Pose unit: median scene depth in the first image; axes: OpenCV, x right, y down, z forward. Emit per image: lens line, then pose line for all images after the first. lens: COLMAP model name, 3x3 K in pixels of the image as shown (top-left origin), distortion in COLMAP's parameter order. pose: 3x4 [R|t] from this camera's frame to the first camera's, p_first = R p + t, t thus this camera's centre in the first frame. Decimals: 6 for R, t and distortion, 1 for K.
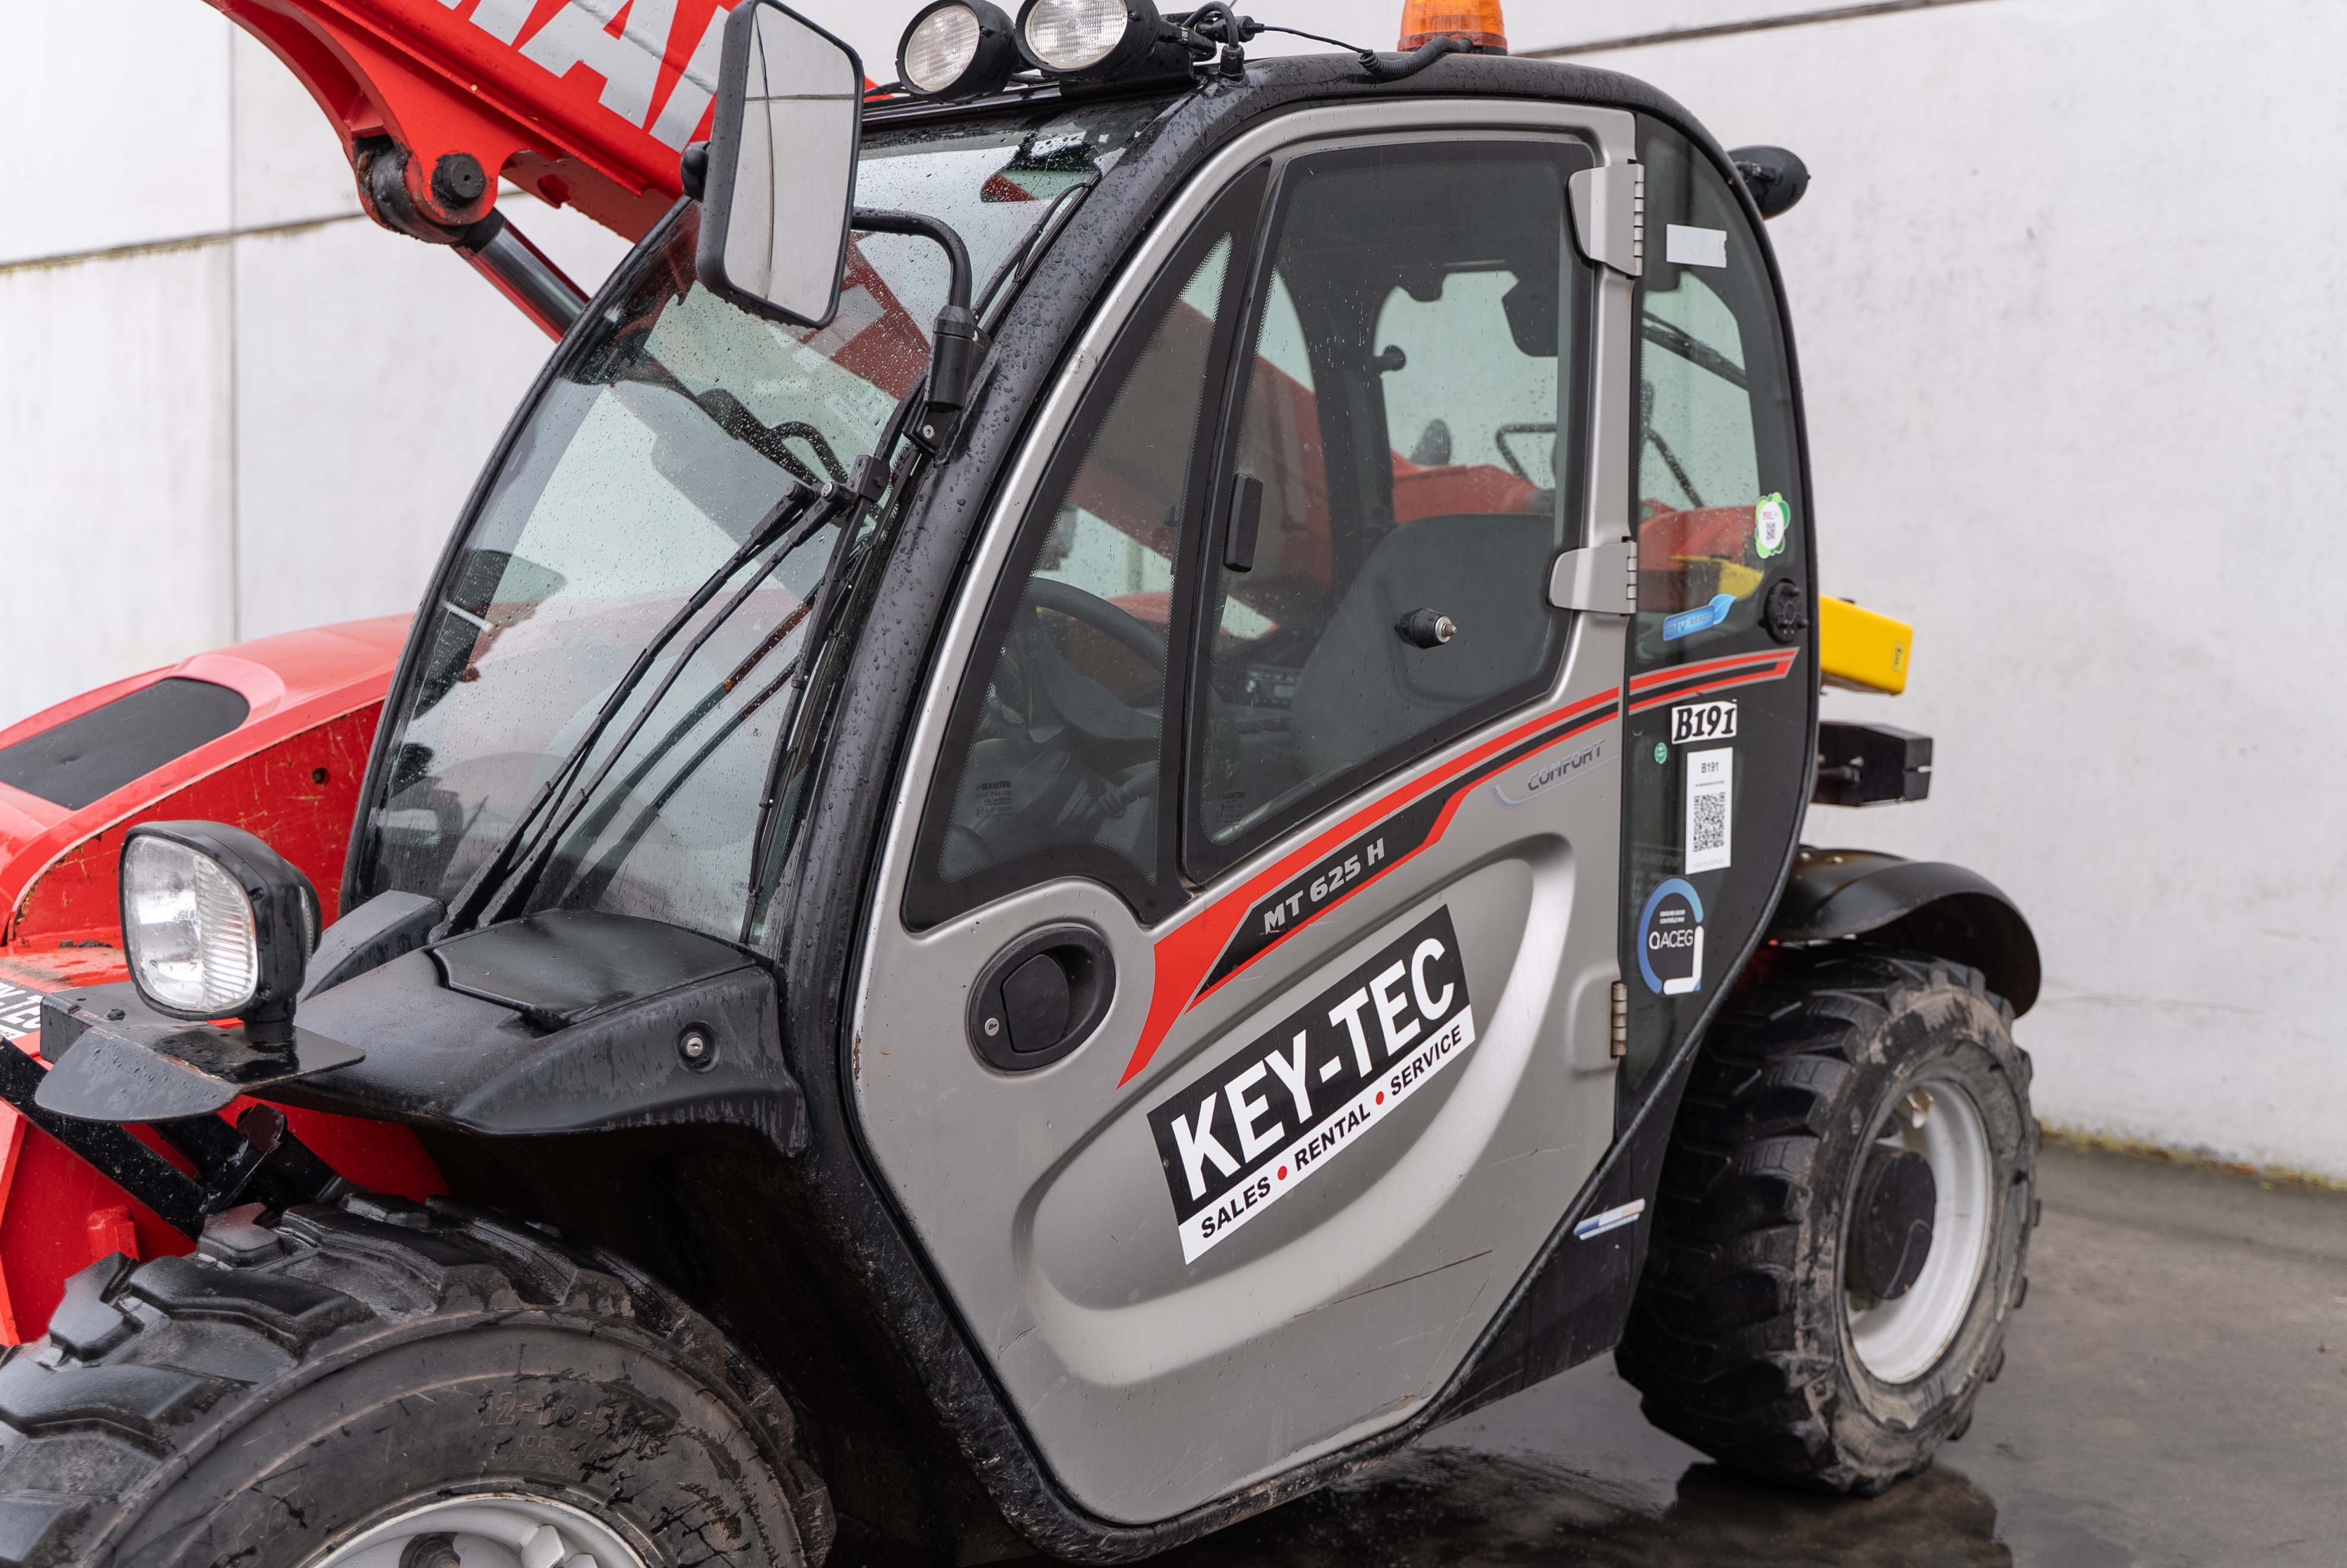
lens RADIAL K [[2567.1, 0, 1173.5], [0, 2567.1, 784.0], [0, 0, 1]] dist [0.000393, -0.015741]
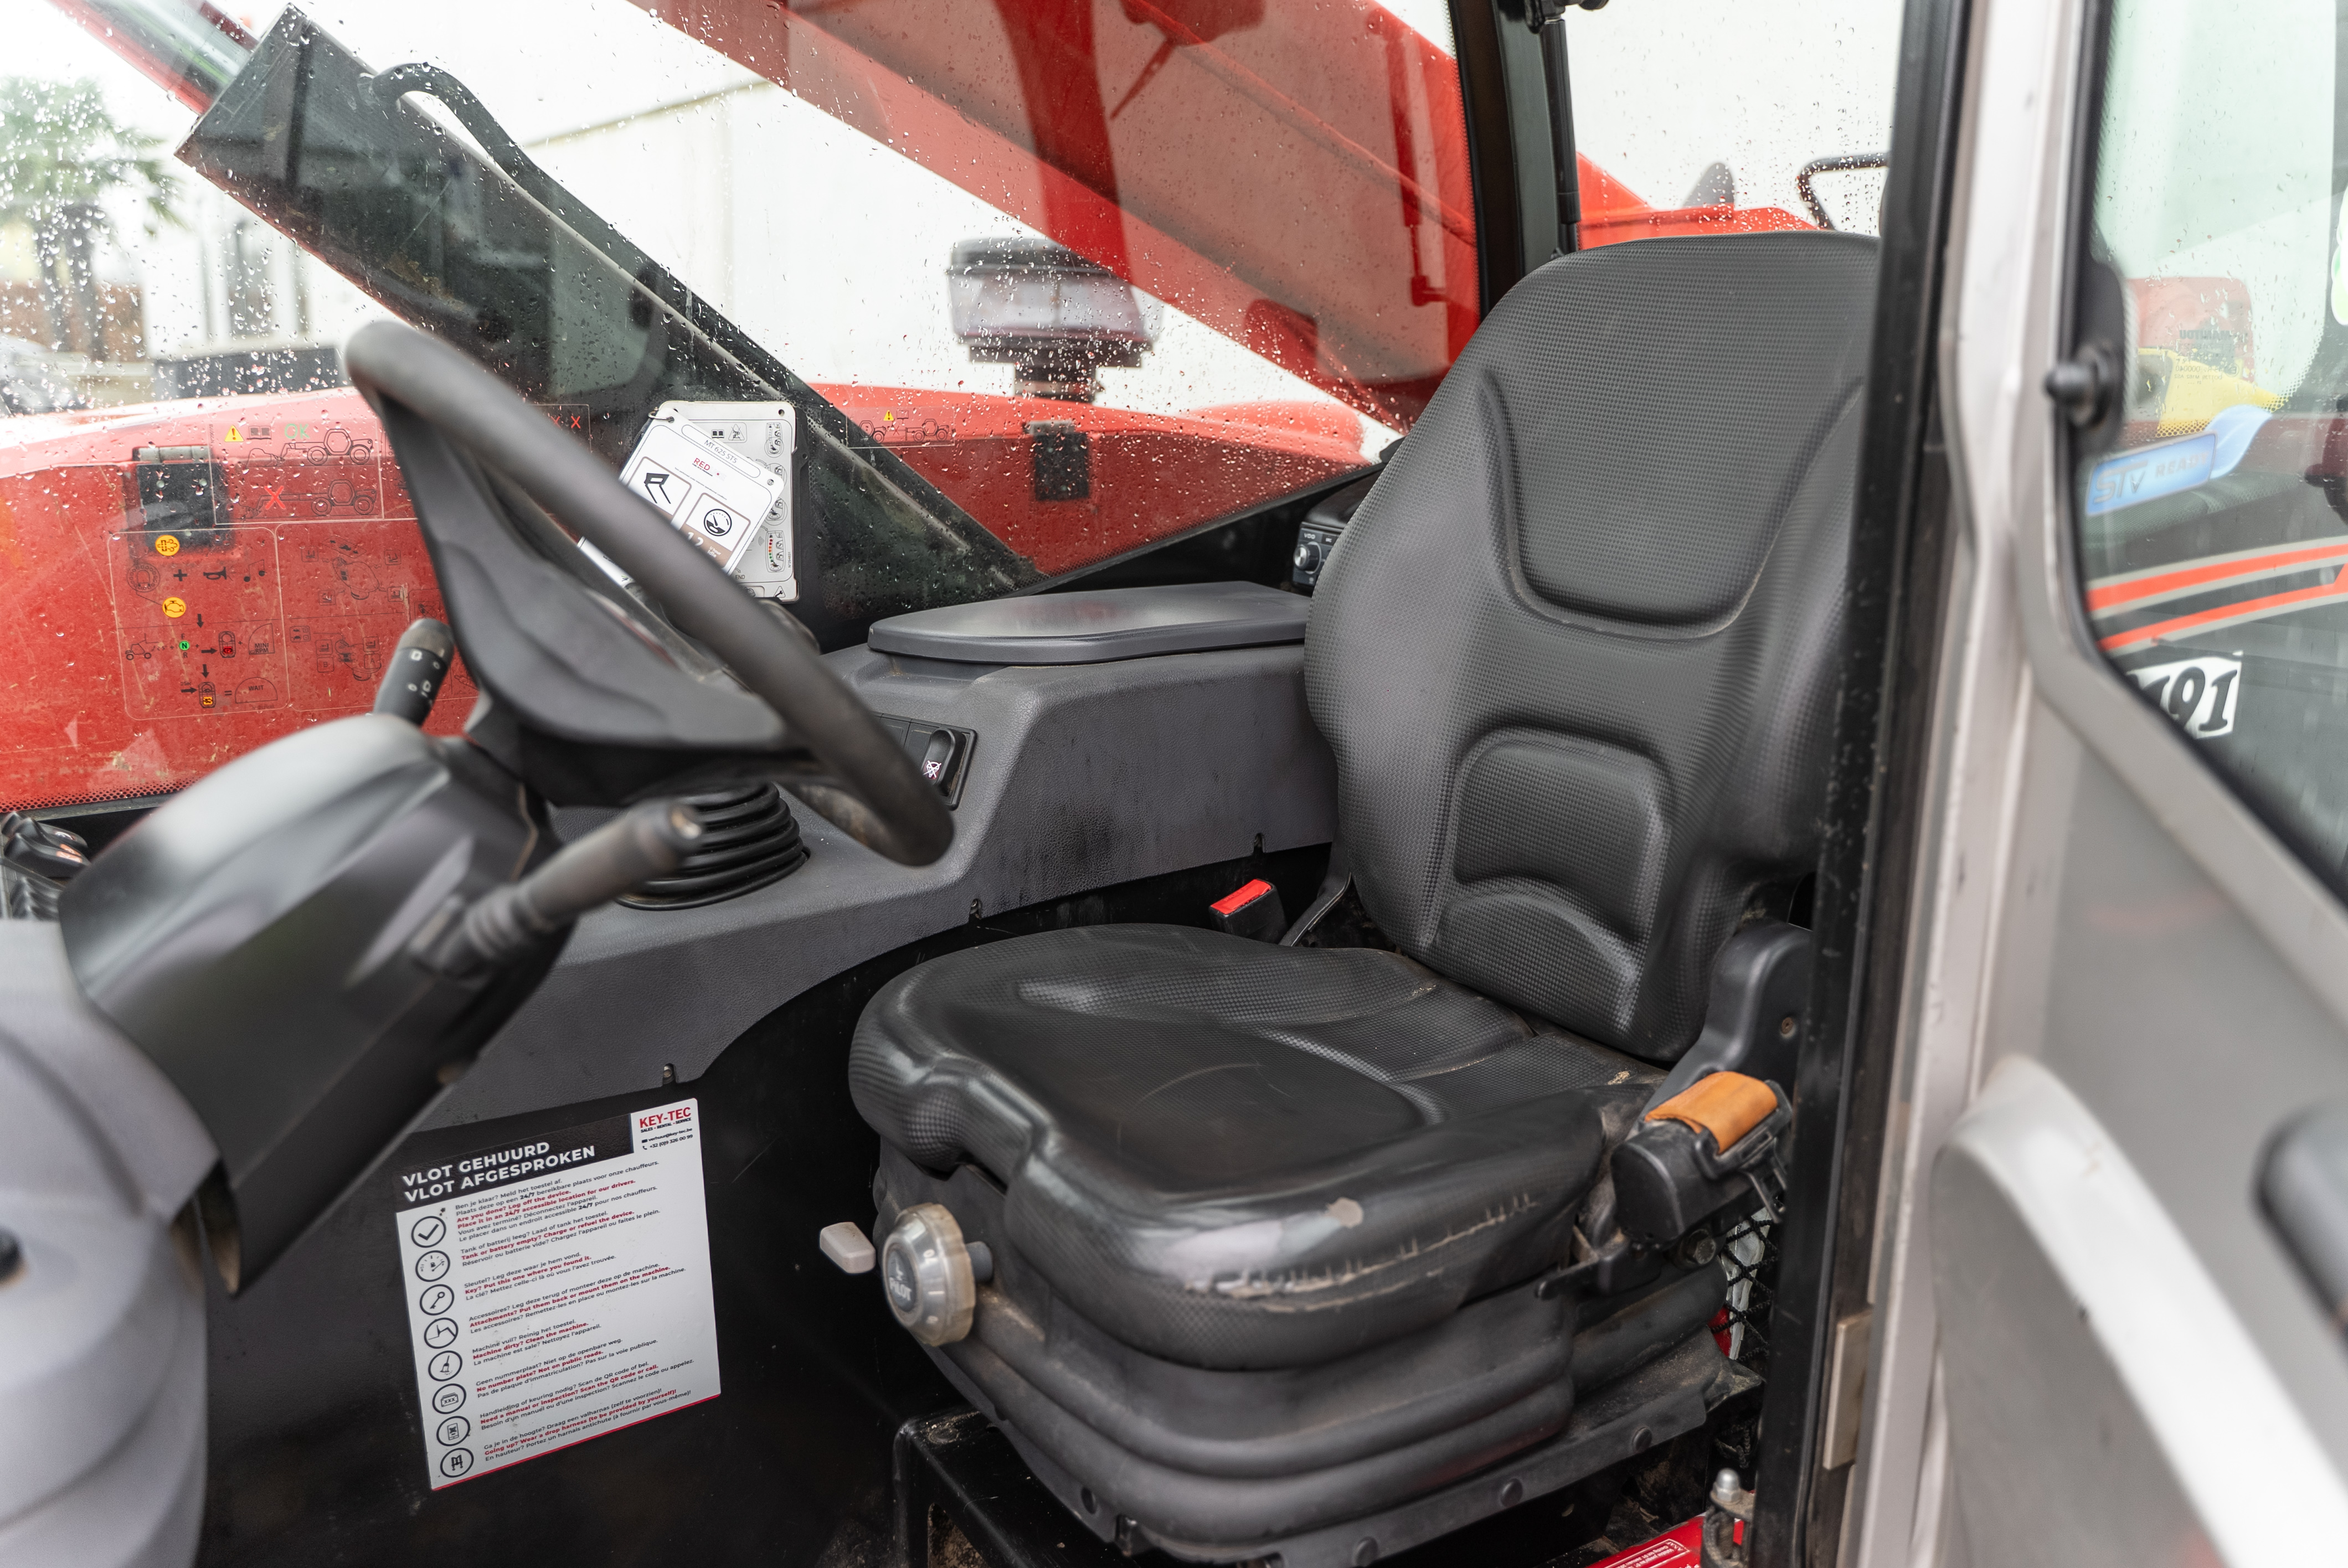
lens RADIAL K [[1922.3, 0, 1174.0], [0, 1922.3, 784.0], [0, 0, 1]] dist [-0.000530, -0.017536]
pose [[0.977147, 0.056492, -0.204920, 0.092584], [-0.032911, 0.992621, 0.116709, -0.035693], [0.210001, -0.107298, 0.971796, 0.539949]]
